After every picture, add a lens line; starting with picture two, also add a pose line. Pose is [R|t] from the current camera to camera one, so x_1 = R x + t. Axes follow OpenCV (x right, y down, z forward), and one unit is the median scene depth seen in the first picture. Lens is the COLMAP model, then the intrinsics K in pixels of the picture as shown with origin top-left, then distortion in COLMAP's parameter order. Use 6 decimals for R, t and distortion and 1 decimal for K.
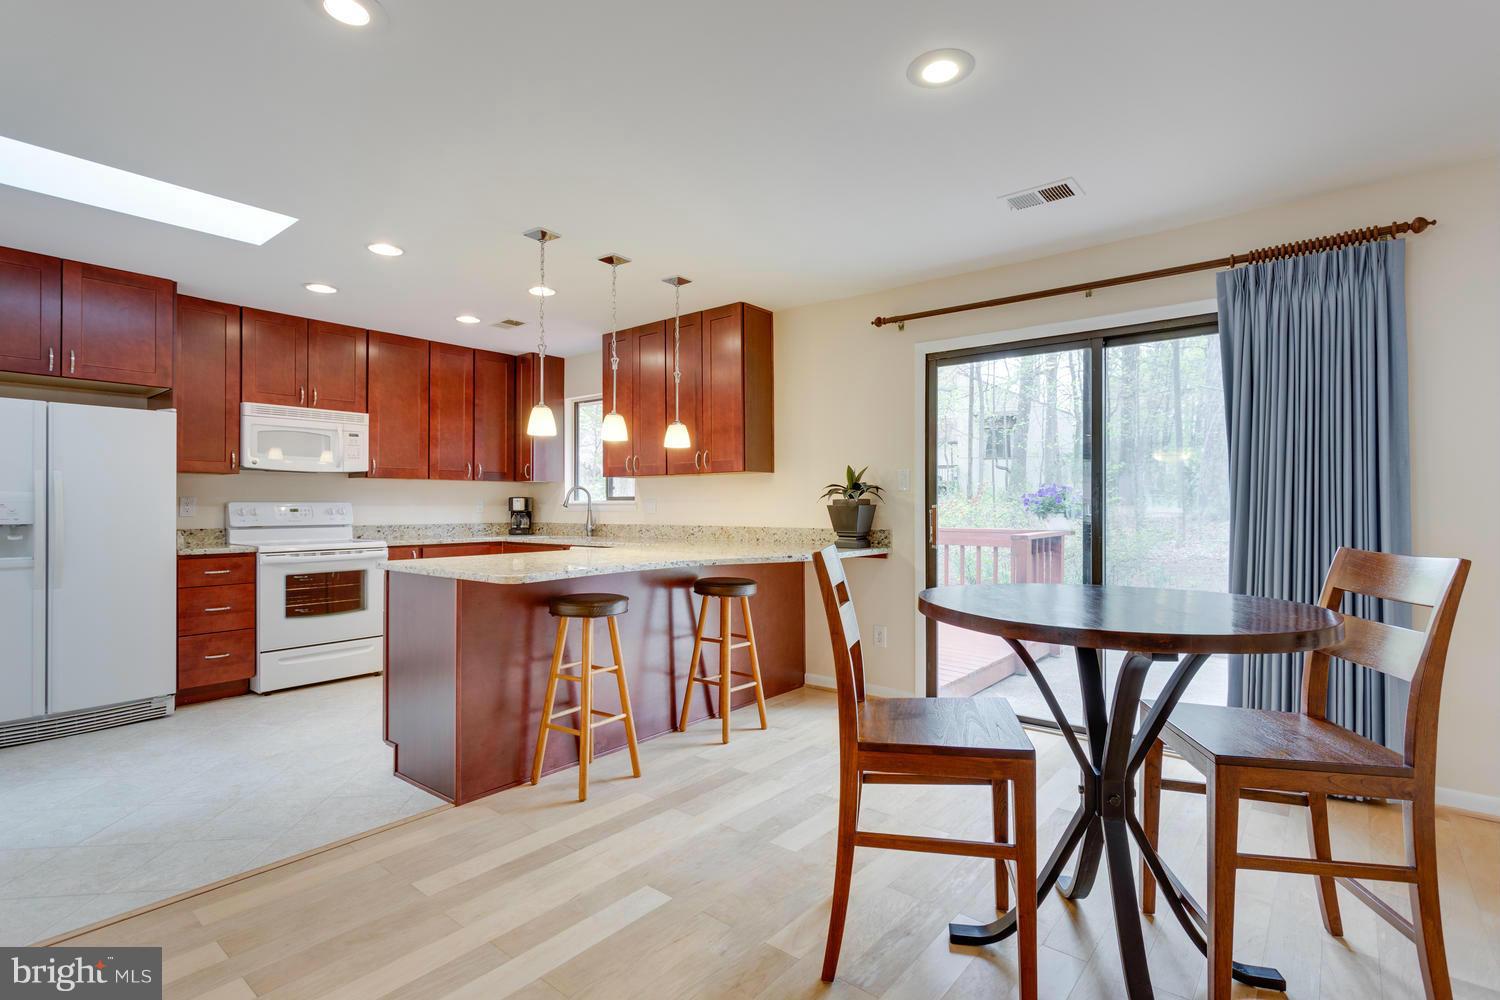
lens RADIAL K [[711.6, 0, 737.6], [0, 711.6, 500.1], [0, 0, 1]] dist [0.001848, 0.001022]
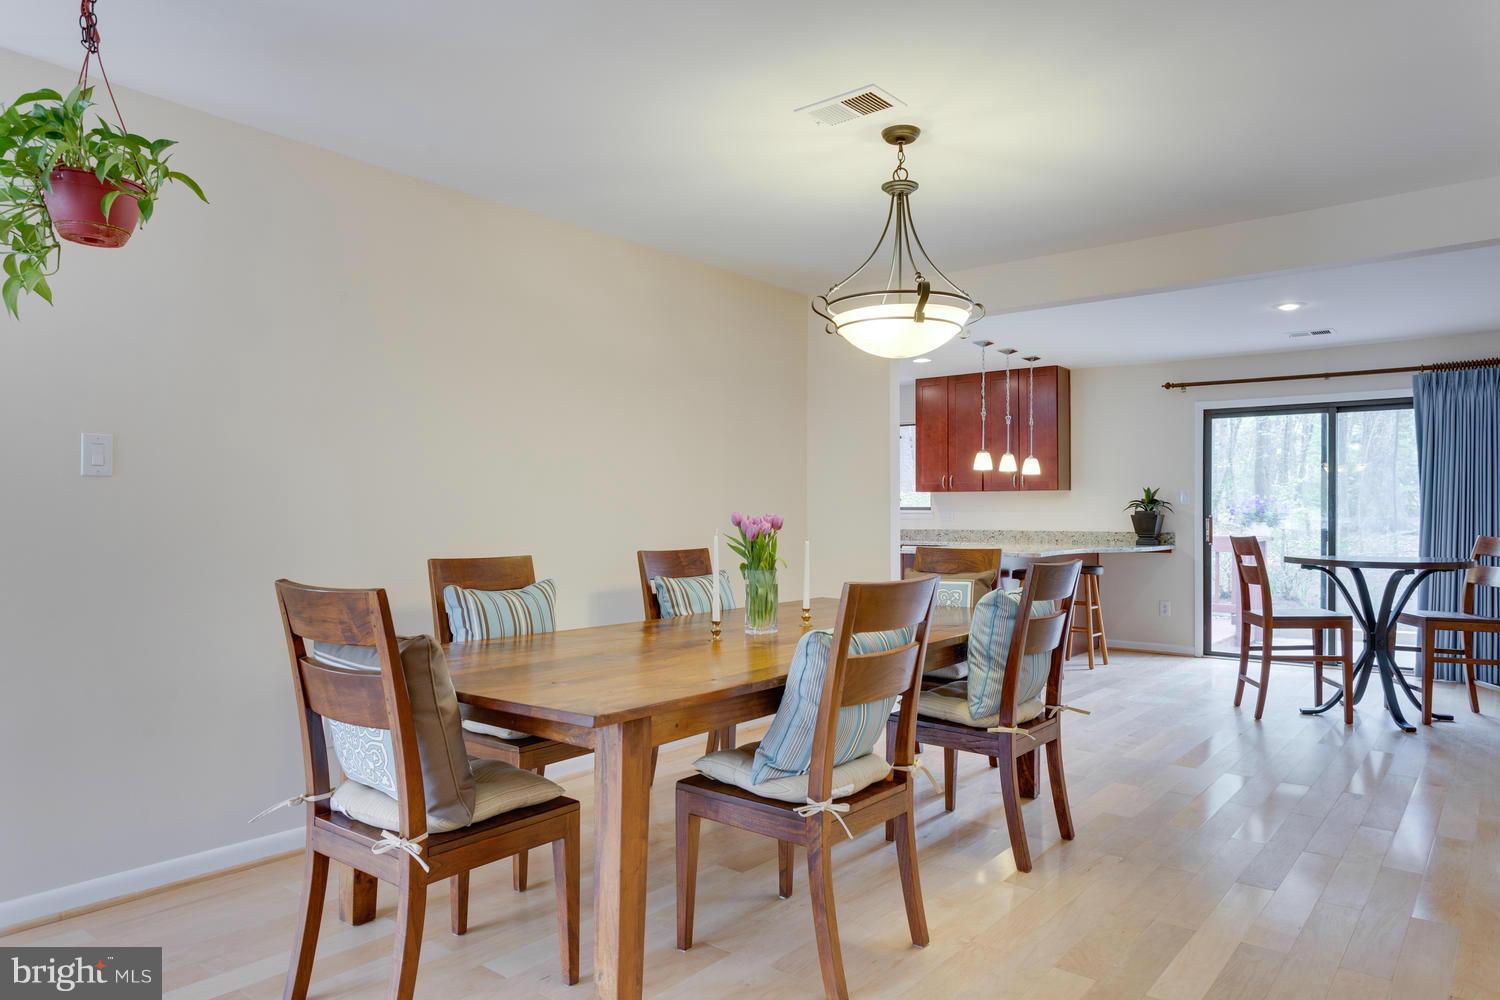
lens RADIAL K [[961.0, 0, 752.8], [0, 961.0, 506.6], [0, 0, 1]] dist [0.032744, -0.001379]
pose [[0.999569, -0.002543, 0.029259, -0.630135], [0.002412, 0.999987, 0.004537, -0.018507], [-0.029271, -0.004465, 0.999562, -0.830796]]
